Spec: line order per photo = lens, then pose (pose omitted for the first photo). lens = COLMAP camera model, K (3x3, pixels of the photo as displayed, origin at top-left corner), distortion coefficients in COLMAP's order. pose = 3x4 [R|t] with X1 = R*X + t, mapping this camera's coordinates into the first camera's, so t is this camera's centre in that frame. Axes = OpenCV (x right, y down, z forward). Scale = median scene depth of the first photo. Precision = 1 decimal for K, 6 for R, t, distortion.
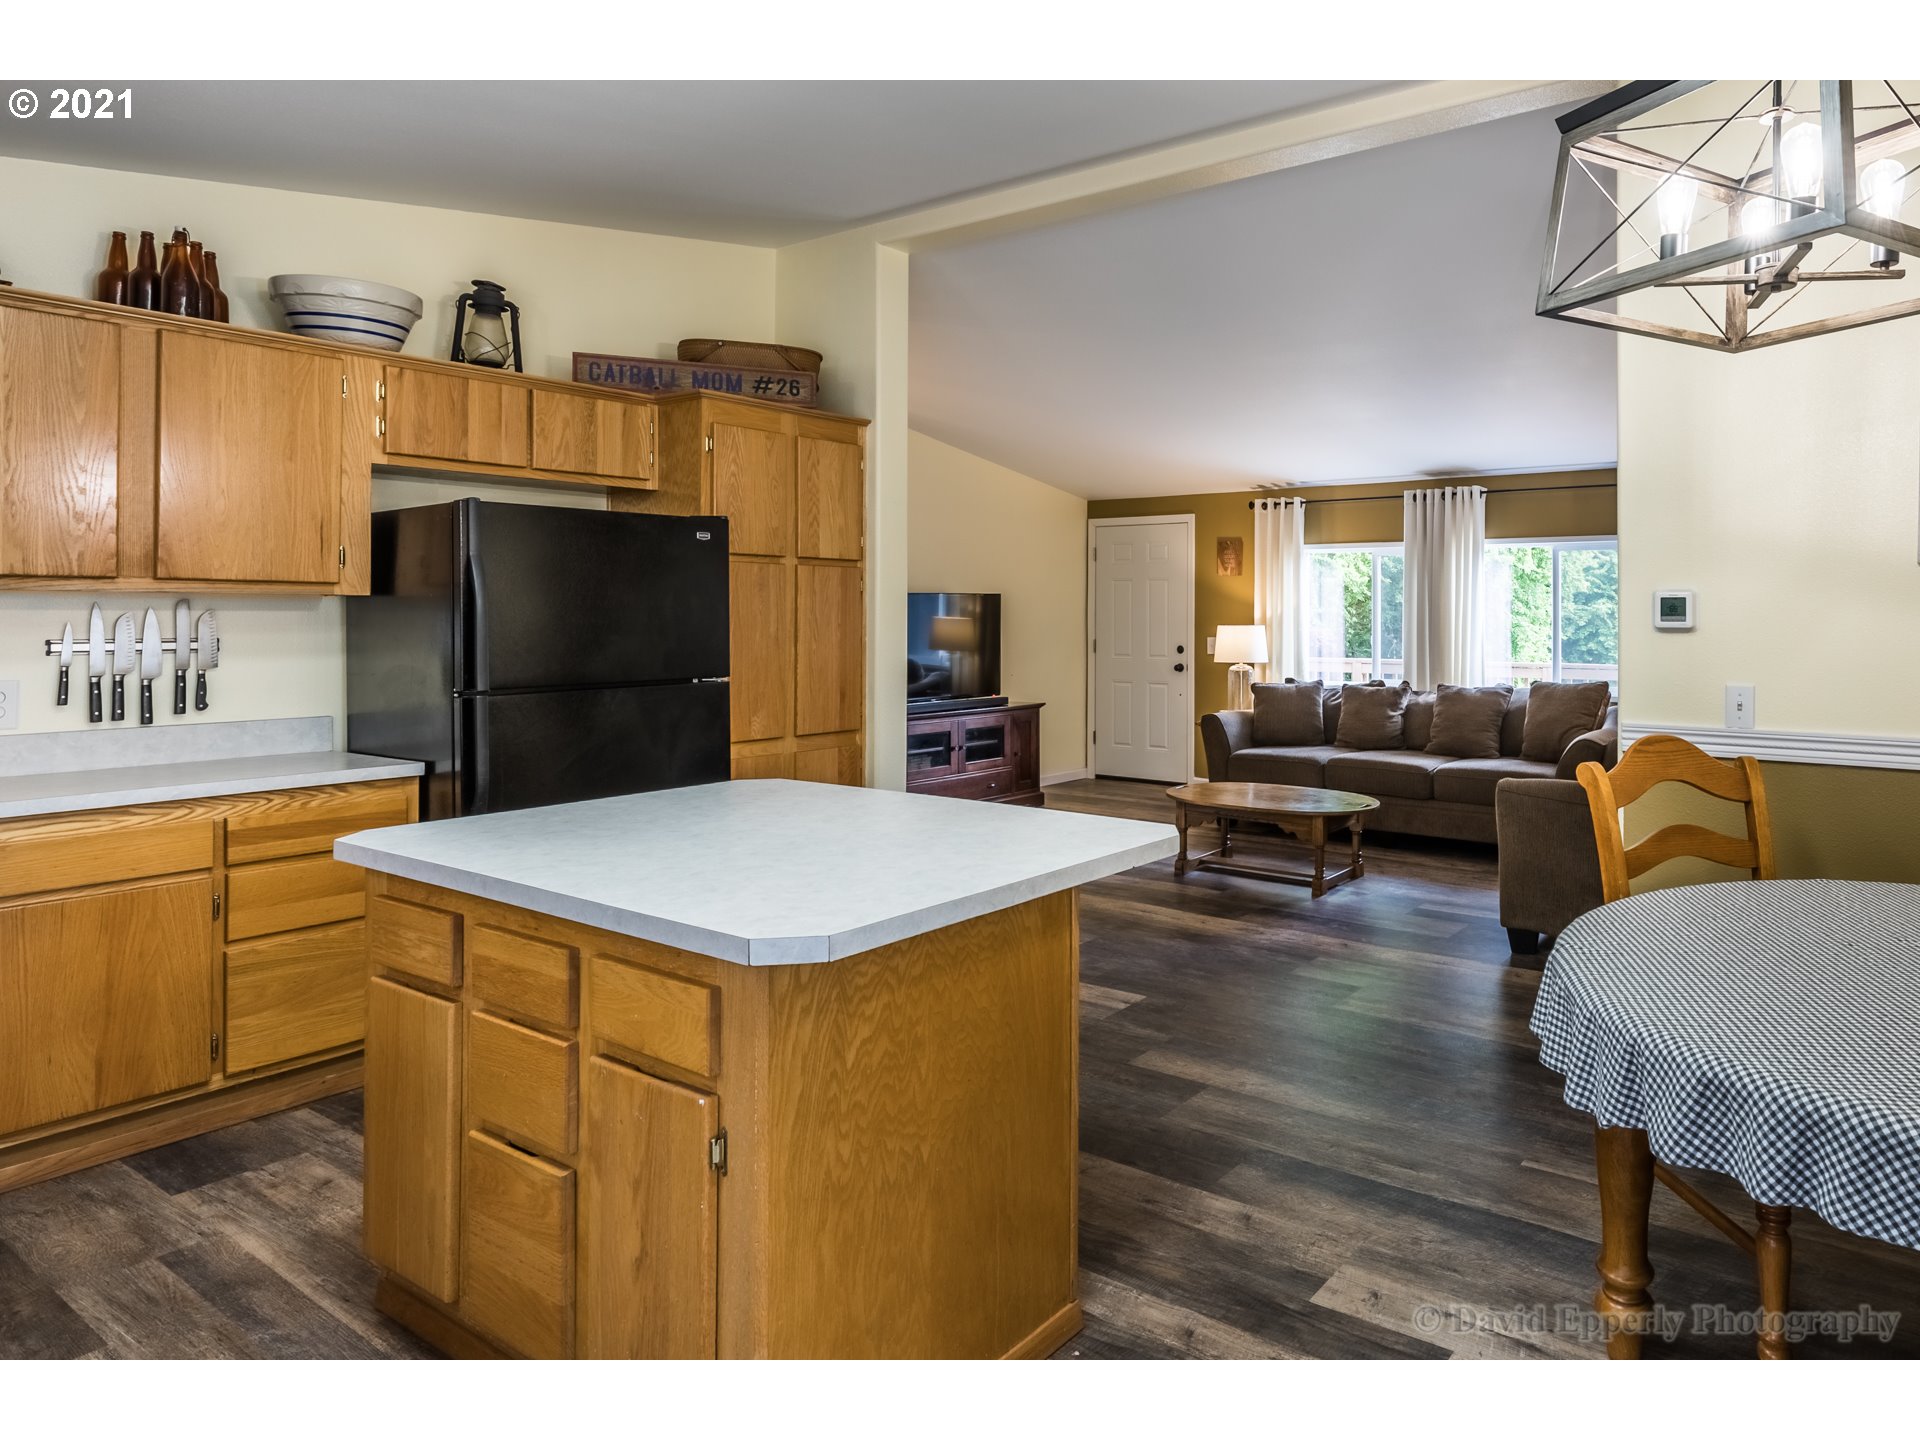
lens RADIAL K [[1156.4, 0, 1281.9], [0, 1156.4, 615.0], [0, 0, 1]] dist [-0.000964, 0.002895]
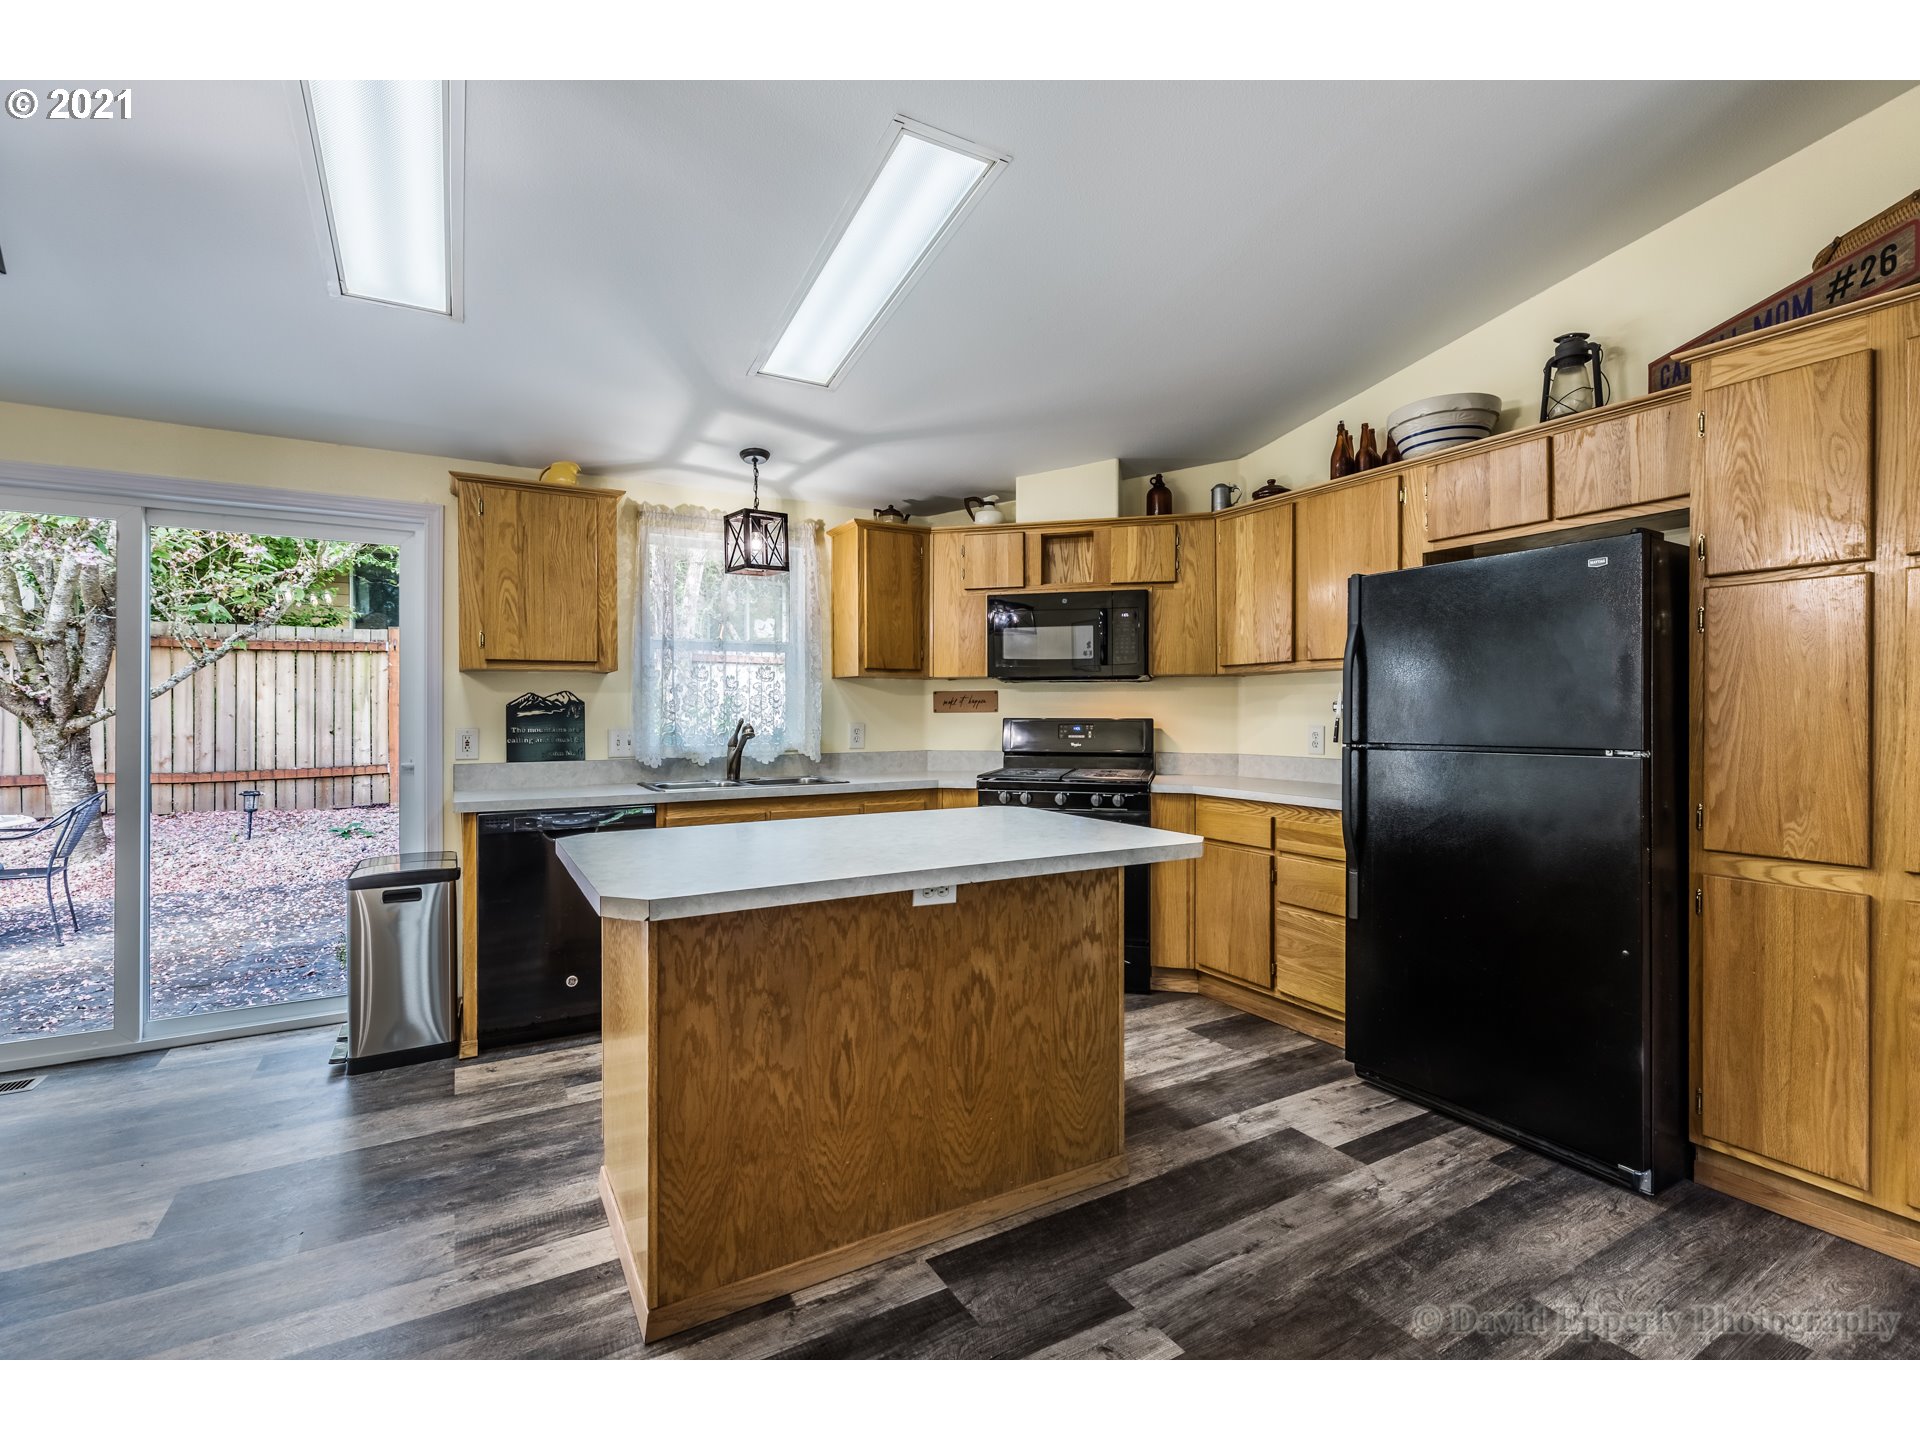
lens RADIAL K [[857.3, 0, 947.4], [0, 857.3, 716.5], [0, 0, 1]] dist [0.005764, -0.000515]
pose [[-0.495501, 0.003494, -0.868600, 0.187719], [0.000982, 0.999994, 0.003462, 0.028108], [0.868607, 0.000863, -0.495501, 0.842842]]
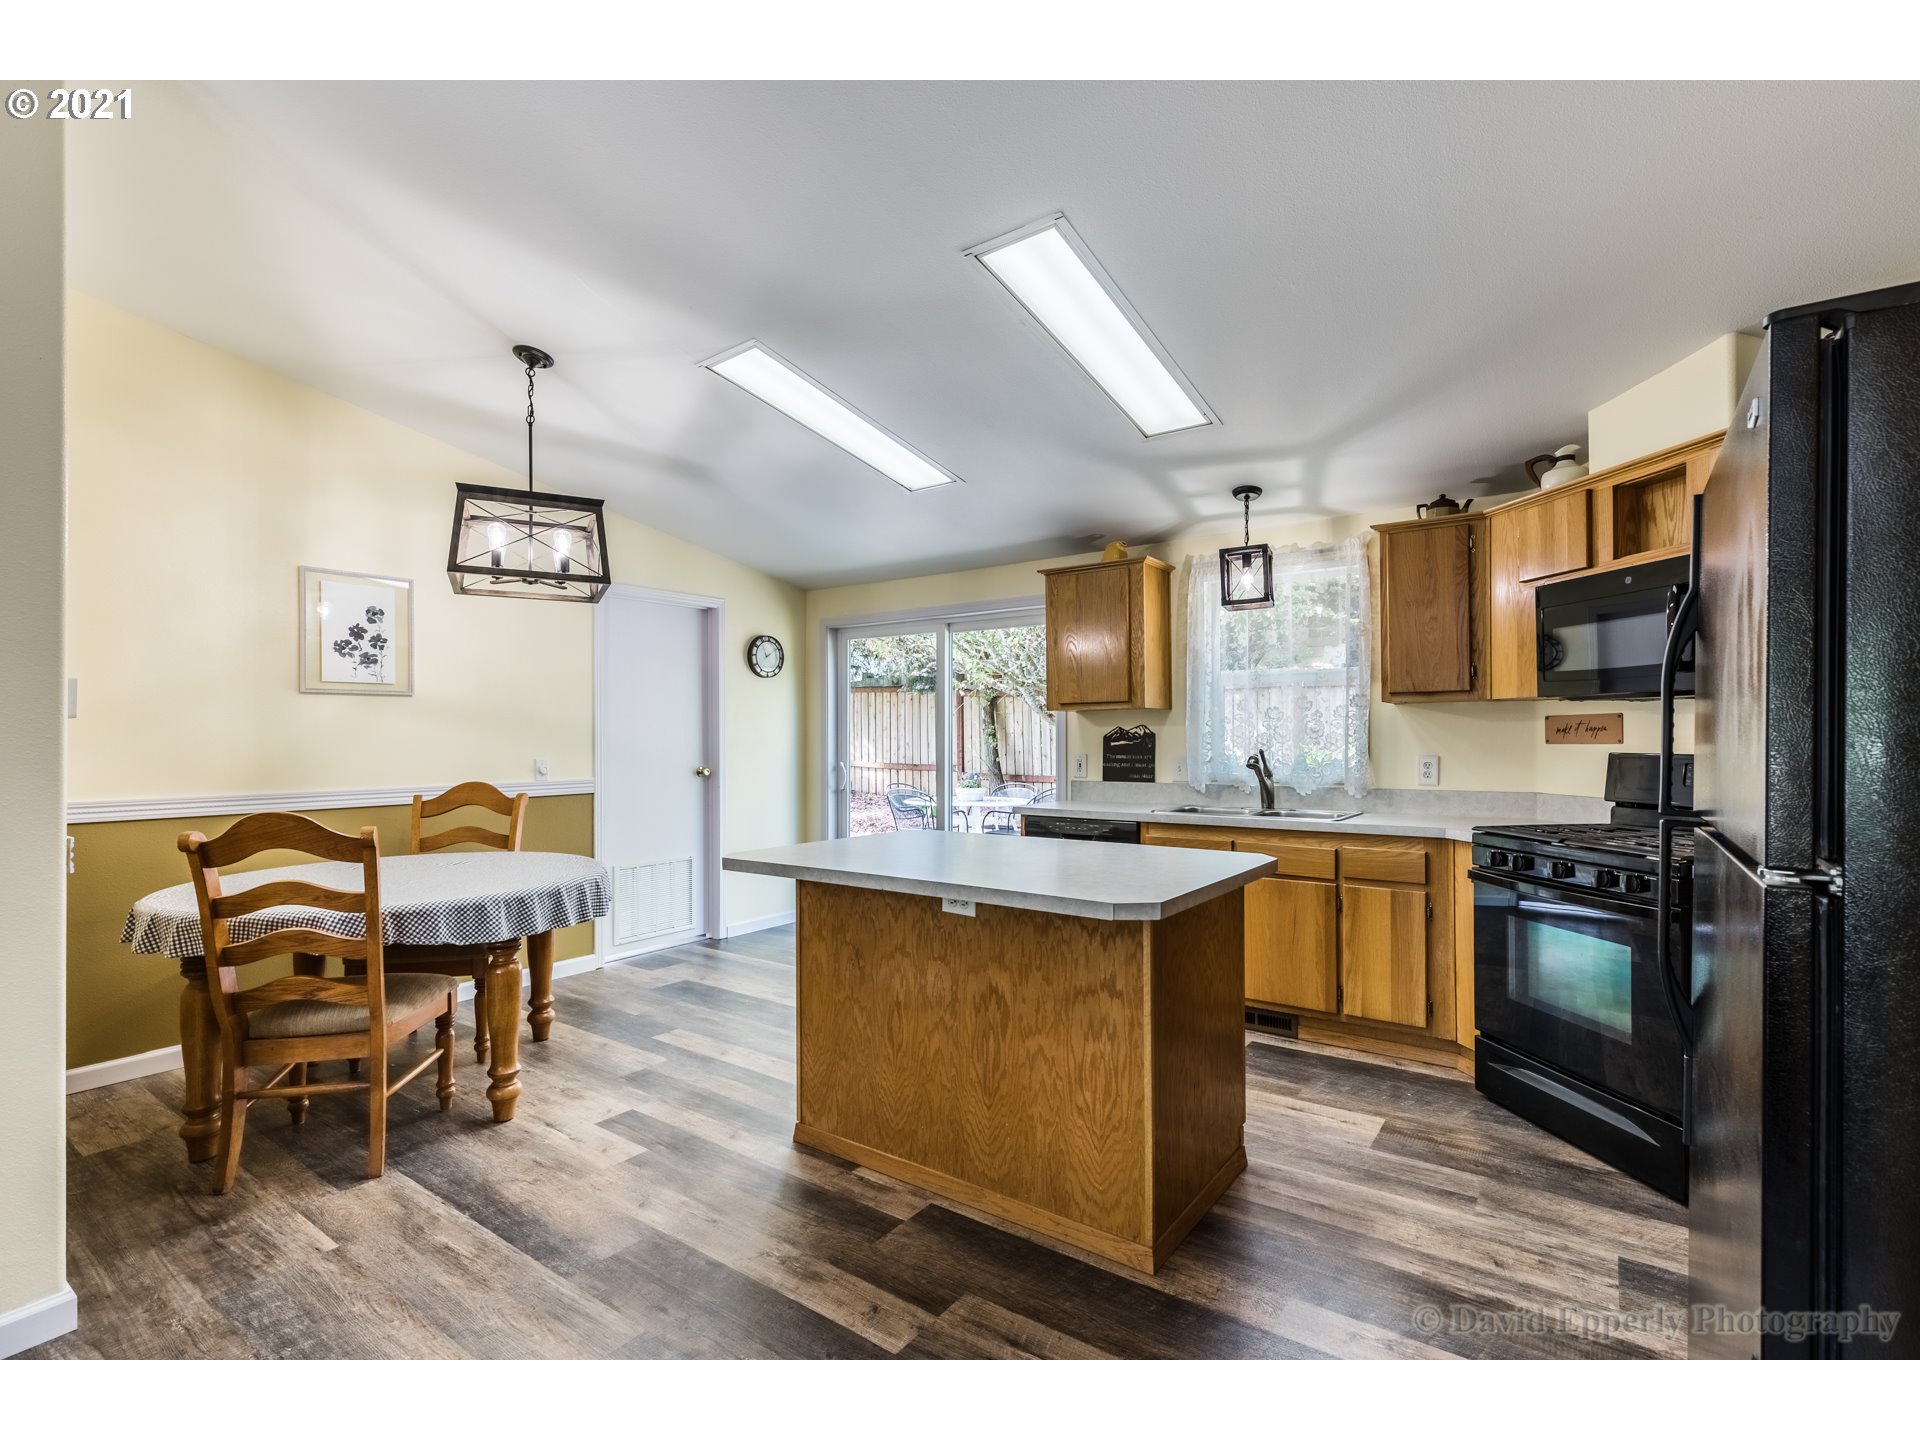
lens RADIAL K [[857.3, 0, 993.6], [0, 857.3, 733.7], [0, 0, 1]] dist [0.005764, -0.000515]
pose [[-0.998179, 0.002936, 0.060245, -0.280371], [0.002723, 0.999990, -0.003606, 0.018384], [-0.060255, -0.003435, -0.998177, 1.159755]]
